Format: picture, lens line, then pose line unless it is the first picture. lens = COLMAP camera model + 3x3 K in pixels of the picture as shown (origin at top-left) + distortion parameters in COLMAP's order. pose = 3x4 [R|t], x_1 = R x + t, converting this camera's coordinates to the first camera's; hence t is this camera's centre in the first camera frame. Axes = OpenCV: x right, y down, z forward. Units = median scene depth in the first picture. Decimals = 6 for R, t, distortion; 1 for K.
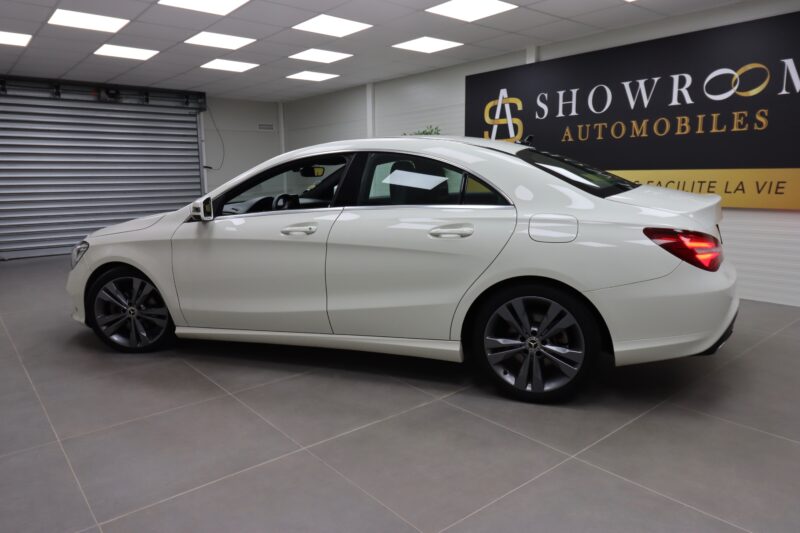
lens RADIAL K [[545.4, 0, 399.0], [0, 545.4, 257.6], [0, 0, 1]] dist [-0.002636, 0.002915]
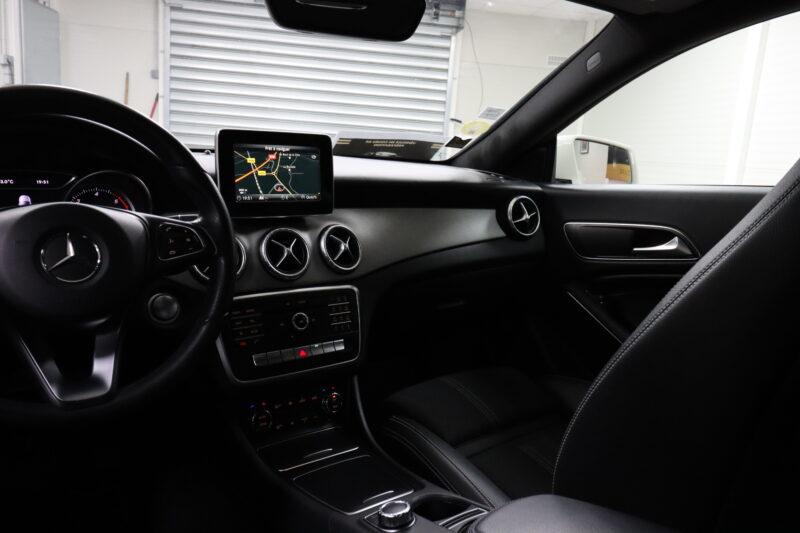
lens RADIAL K [[628.3, 0, 403.5], [0, 628.3, 257.9], [0, 0, 1]] dist [0.014867, -0.011477]
pose [[0.858869, 0.159606, -0.486694, -0.035242], [-0.154029, 0.986709, 0.051765, -0.065035], [0.488487, 0.030506, 0.872038, 0.607795]]
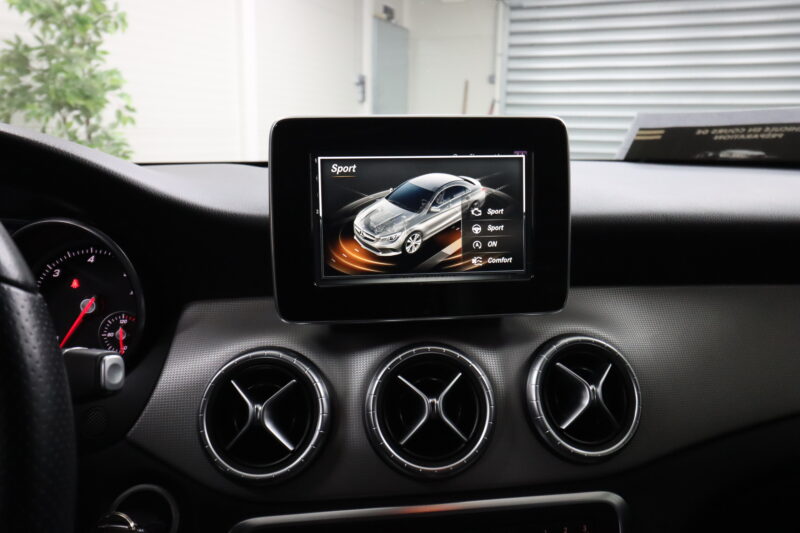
lens RADIAL K [[628.3, 0, 407.7], [0, 628.3, 255.2], [0, 0, 1]] dist [0.014867, -0.011477]
pose [[0.481880, 0.184631, -0.856565, -0.099107], [-0.149672, 0.980526, 0.127149, -0.080303], [0.863360, 0.066934, 0.500130, 0.718259]]
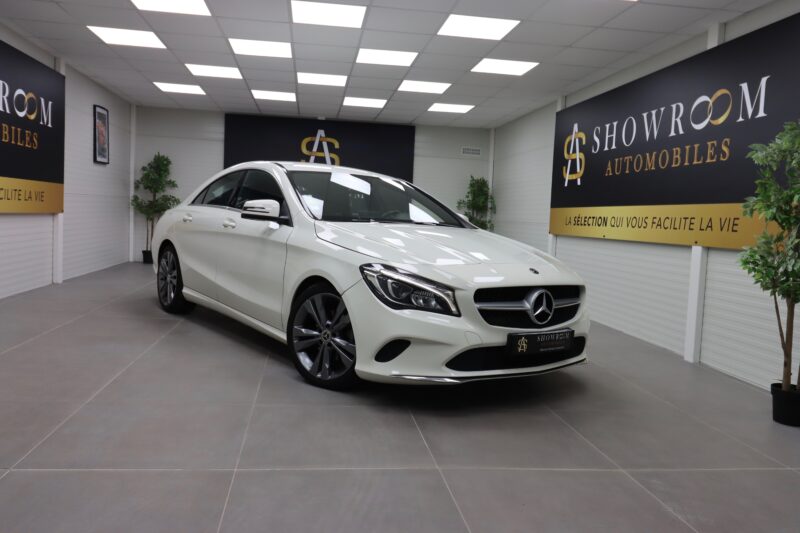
lens RADIAL K [[628.3, 0, 401.6], [0, 628.3, 266.3], [0, 0, 1]] dist [0.014867, -0.011477]
pose [[0.856155, 0.081382, -0.510271, 0.612365], [-0.123016, 0.991228, -0.048313, 0.044028], [0.501863, 0.104135, 0.858656, -0.116004]]
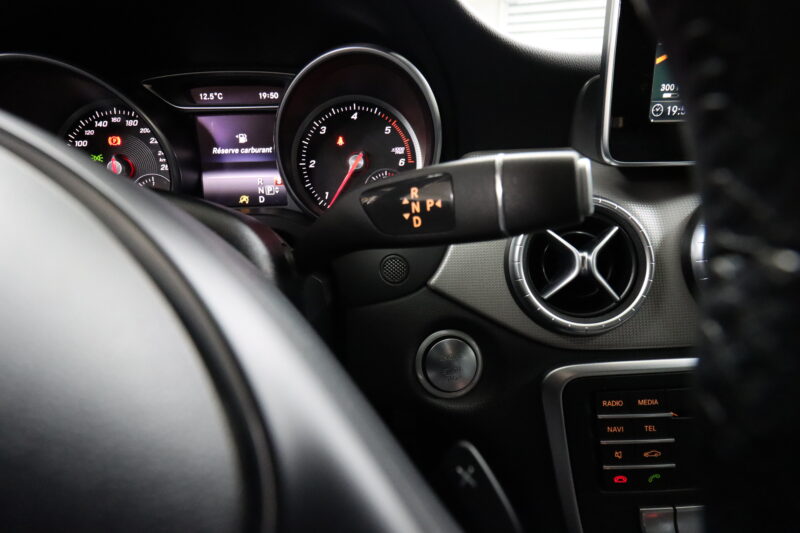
lens RADIAL K [[372.3, 0, 403.7], [0, 372.3, 255.6], [0, 0, 1]] dist [-0.007547, -0.006852]
pose [[0.435108, 0.351194, -0.829062, -0.146131], [-0.136917, 0.935892, 0.324592, -0.059522], [0.889907, -0.027720, 0.455298, 0.704350]]
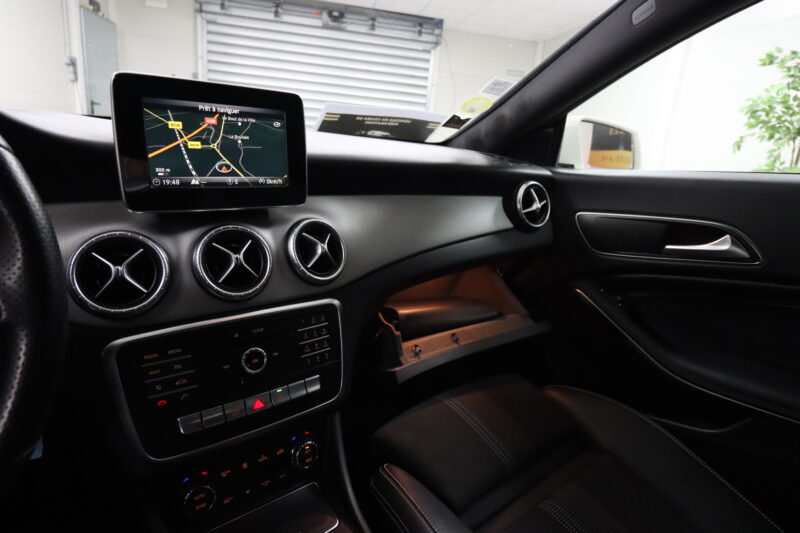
lens RADIAL K [[442.7, 0, 400.7], [0, 442.7, 258.2], [0, 0, 1]] dist [-0.000396, -0.007742]
pose [[0.867667, 0.209596, -0.450802, -0.088010], [-0.168181, 0.977069, 0.130576, -0.070328], [0.467834, -0.037480, 0.883021, 0.693497]]
